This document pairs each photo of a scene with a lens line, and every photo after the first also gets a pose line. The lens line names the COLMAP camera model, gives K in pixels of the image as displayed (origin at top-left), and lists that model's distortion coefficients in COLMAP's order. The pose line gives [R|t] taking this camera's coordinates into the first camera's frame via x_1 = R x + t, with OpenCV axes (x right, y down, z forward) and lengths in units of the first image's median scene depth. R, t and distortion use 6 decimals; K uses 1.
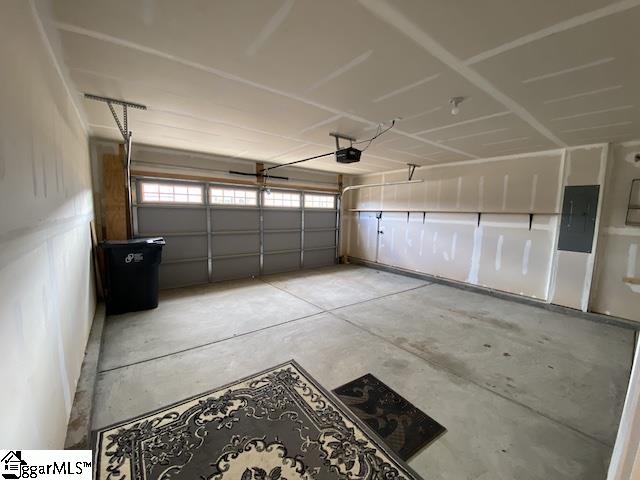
lens RADIAL K [[256.3, 0, 318.2], [0, 256.3, 242.6], [0, 0, 1]] dist [0.011994, -0.000396]
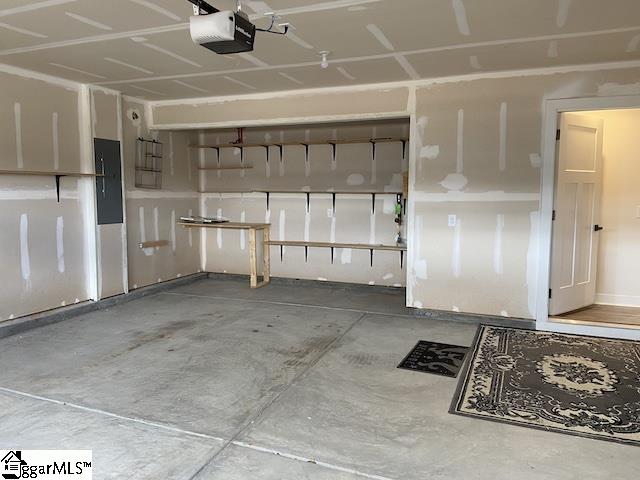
lens RADIAL K [[483.1, 0, 320.0], [0, 483.1, 240.0], [0, 0, 1]] dist [0.179515, -0.217520]
pose [[-0.518513, -0.112059, 0.847695, -0.882107], [0.088925, 0.978933, 0.183801, -0.195142], [-0.850433, 0.170684, -0.497624, 1.742405]]
